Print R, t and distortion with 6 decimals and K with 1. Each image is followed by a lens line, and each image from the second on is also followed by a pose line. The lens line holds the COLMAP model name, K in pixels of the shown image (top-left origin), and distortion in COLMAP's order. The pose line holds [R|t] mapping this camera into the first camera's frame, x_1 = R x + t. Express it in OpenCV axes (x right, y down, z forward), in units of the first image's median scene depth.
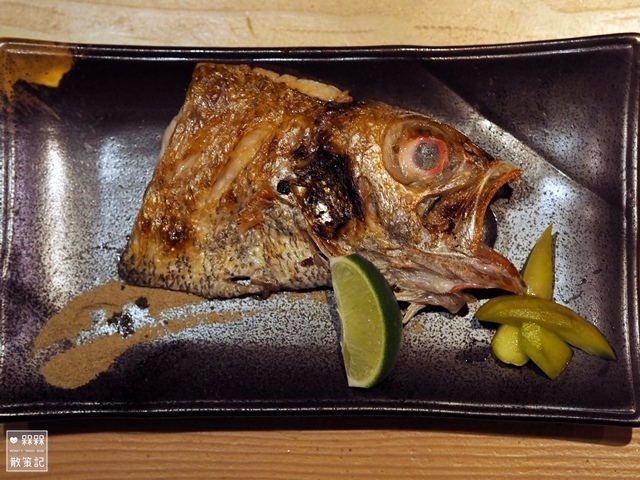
lens RADIAL K [[1876.0, 0, 320.0], [0, 1876.0, 240.0], [0, 0, 1]] dist [0.397494, -0.266746]
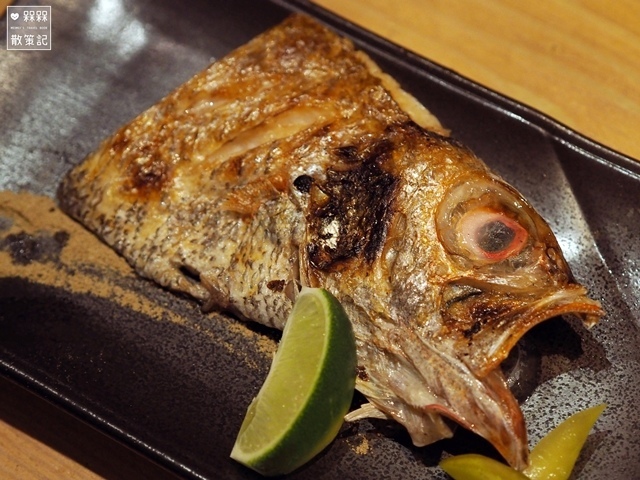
lens RADIAL K [[1876.0, 0, 320.0], [0, 1876.0, 240.0], [0, 0, 1]] dist [0.397494, -0.266746]
pose [[0.846202, 0.471094, -0.249022, 0.176841], [-0.525734, 0.814289, -0.246043, 0.164767], [0.086866, 0.339121, 0.936724, 0.325680]]
